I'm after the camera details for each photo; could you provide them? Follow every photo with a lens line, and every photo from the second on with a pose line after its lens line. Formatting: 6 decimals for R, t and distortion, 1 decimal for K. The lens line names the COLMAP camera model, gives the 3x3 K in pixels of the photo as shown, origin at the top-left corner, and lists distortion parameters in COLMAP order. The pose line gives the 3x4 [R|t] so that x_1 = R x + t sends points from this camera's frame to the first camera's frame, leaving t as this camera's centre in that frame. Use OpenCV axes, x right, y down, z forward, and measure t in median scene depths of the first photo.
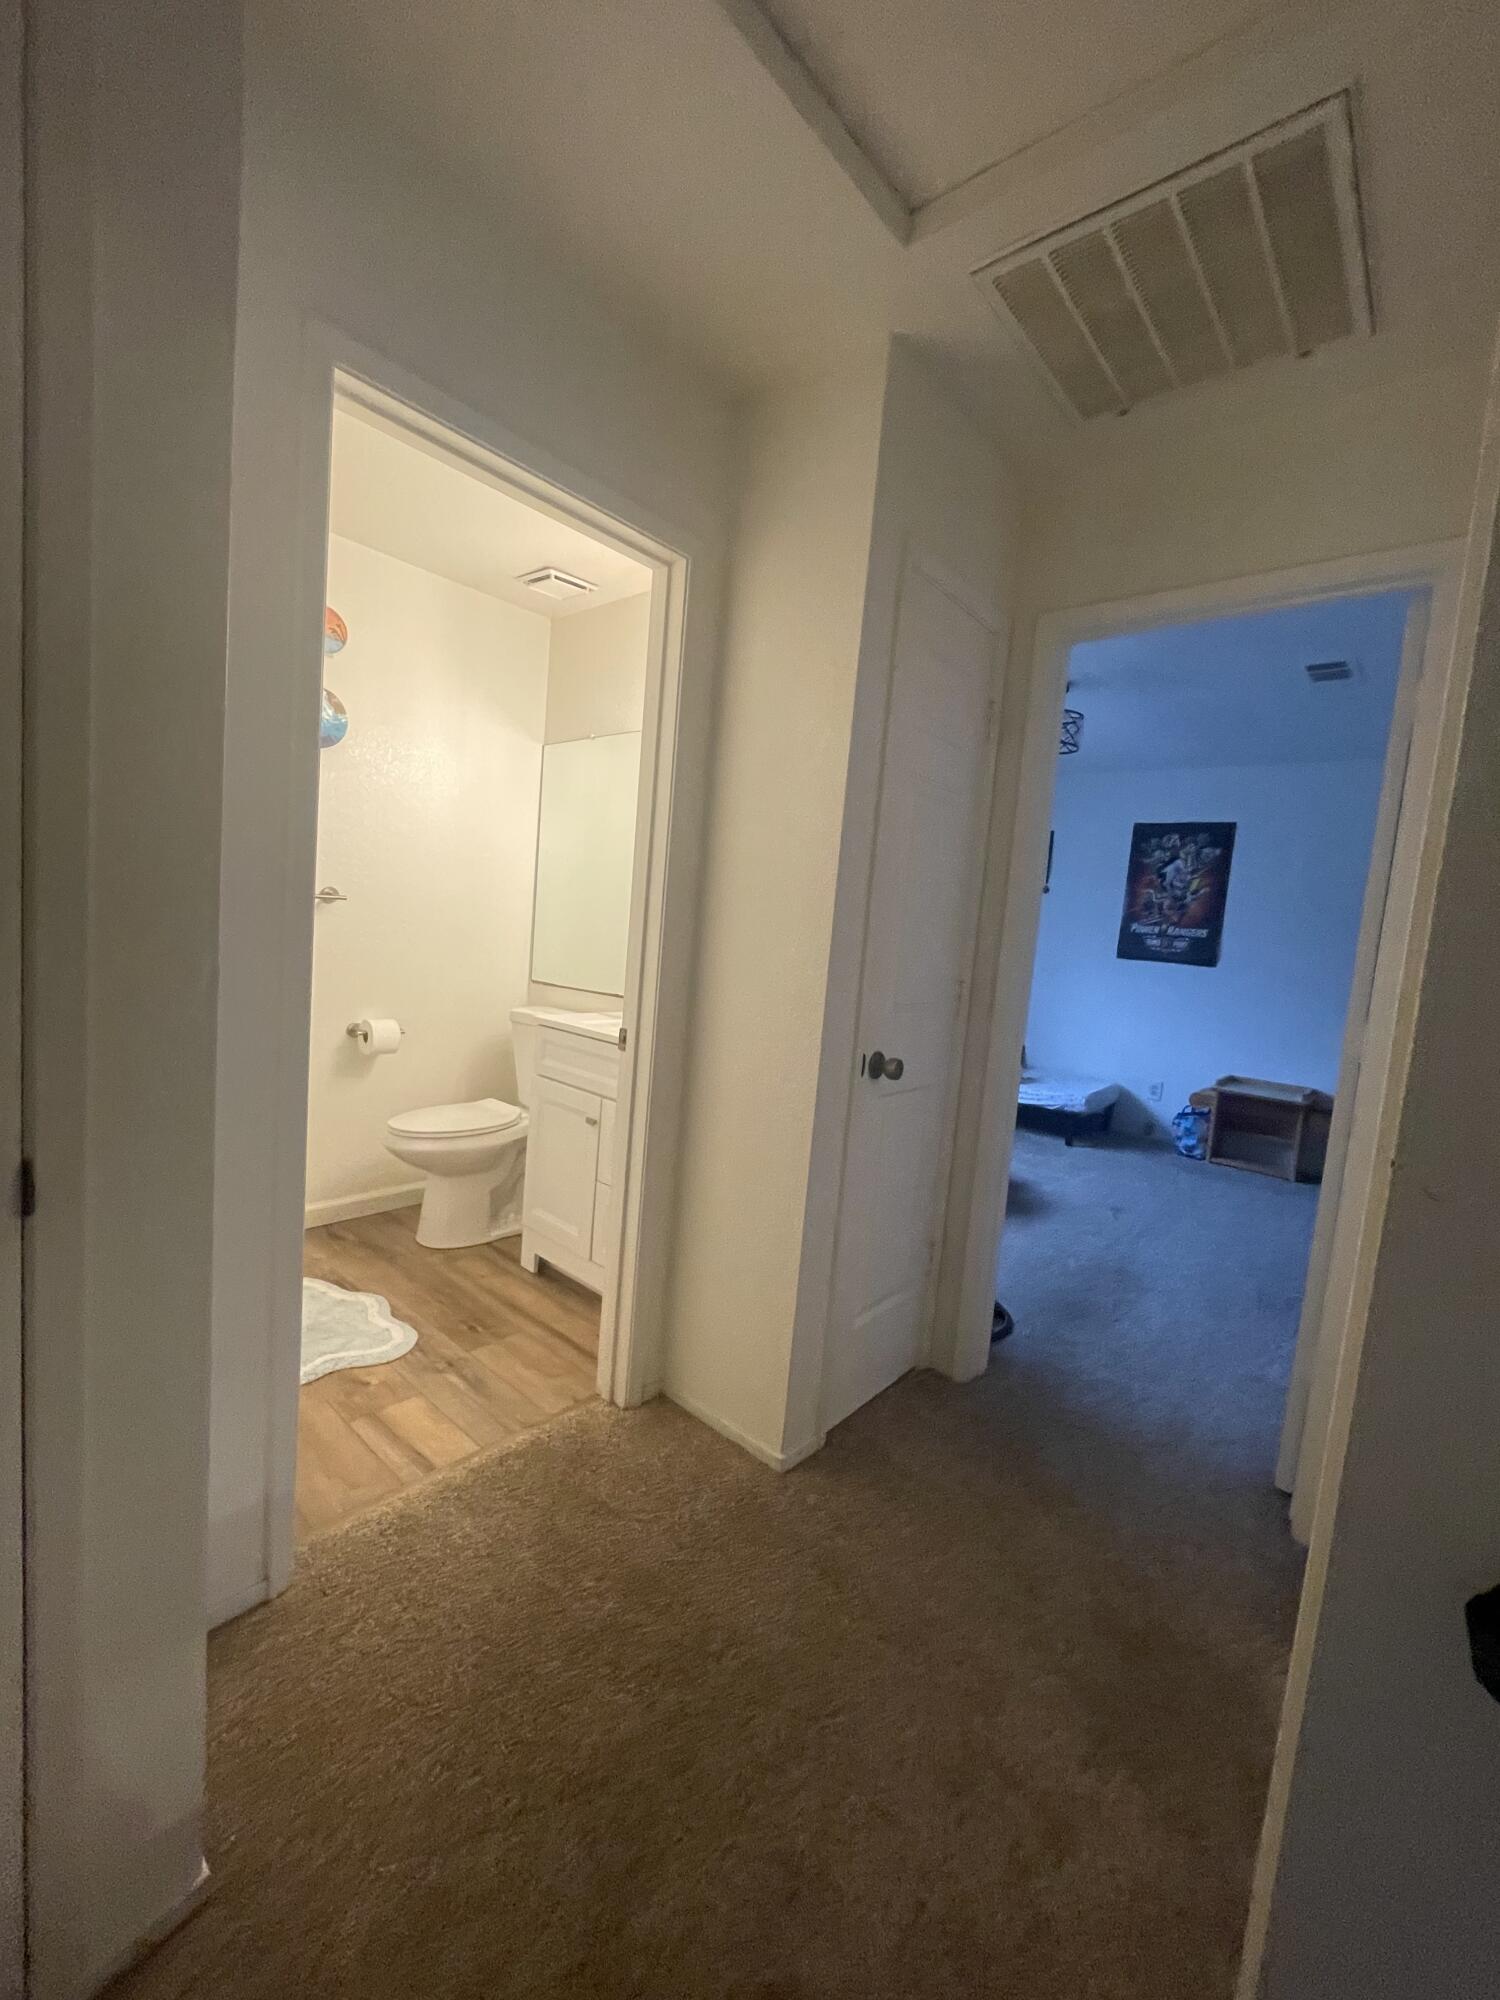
lens RADIAL K [[814.1, 0, 745.9], [0, 814.1, 1000.7], [0, 0, 1]] dist [0.001376, -0.000475]
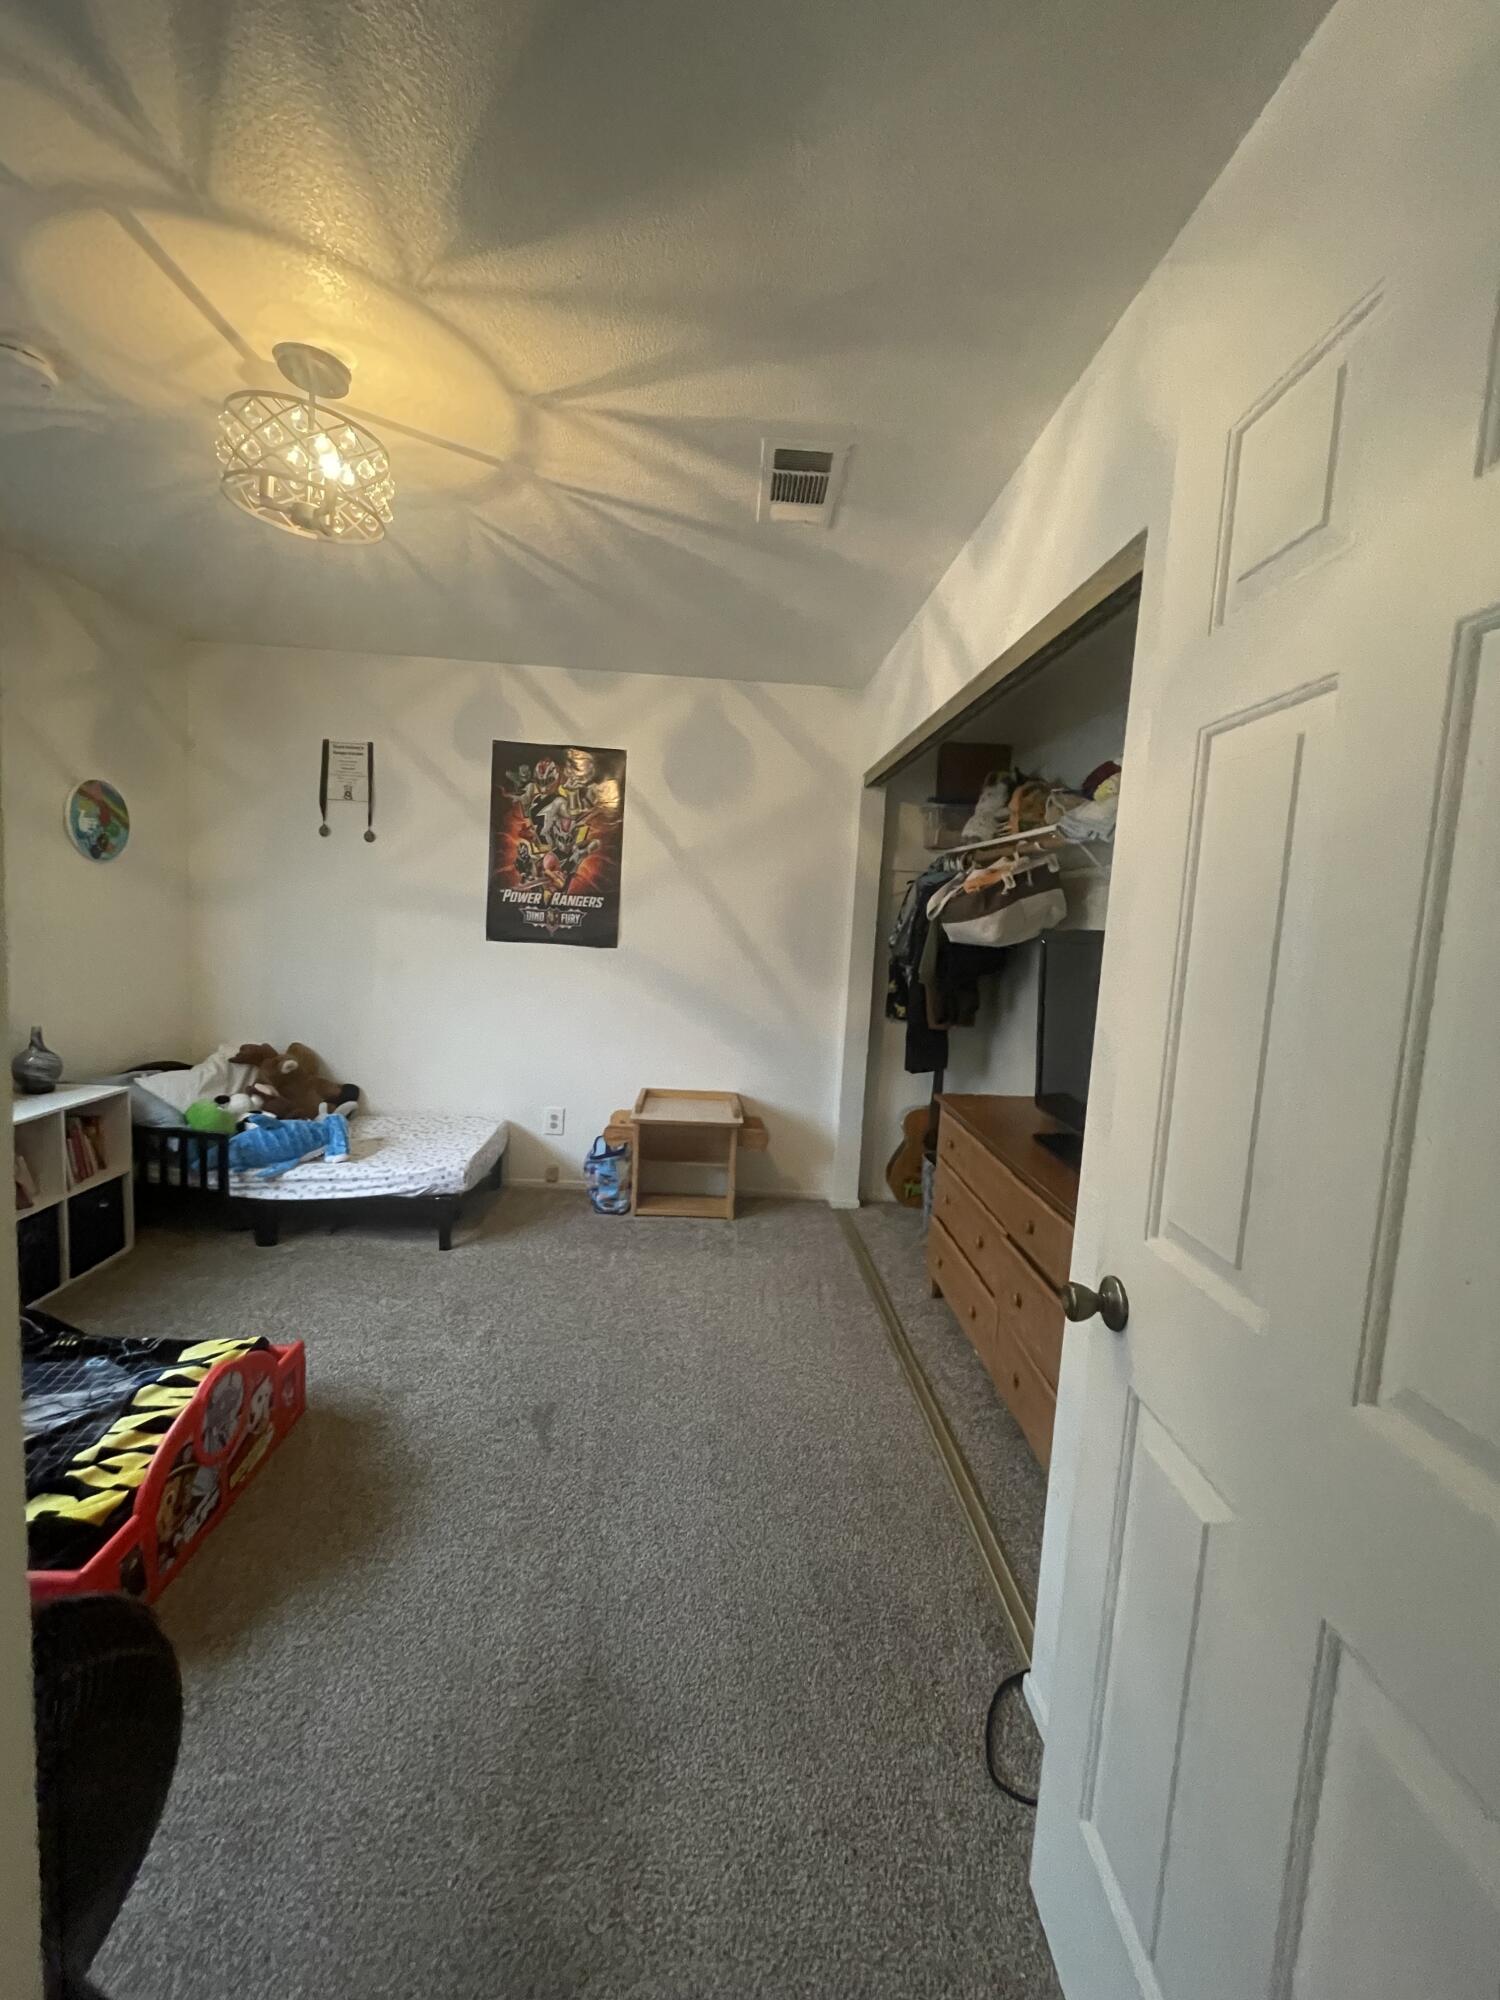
lens RADIAL K [[814.1, 0, 753.0], [0, 814.1, 1002.8], [0, 0, 1]] dist [0.001376, -0.000475]
pose [[0.723361, -0.105228, 0.682404, 0.152608], [0.069218, 0.994392, 0.079965, -0.041421], [-0.686992, -0.010609, 0.726588, 0.367468]]
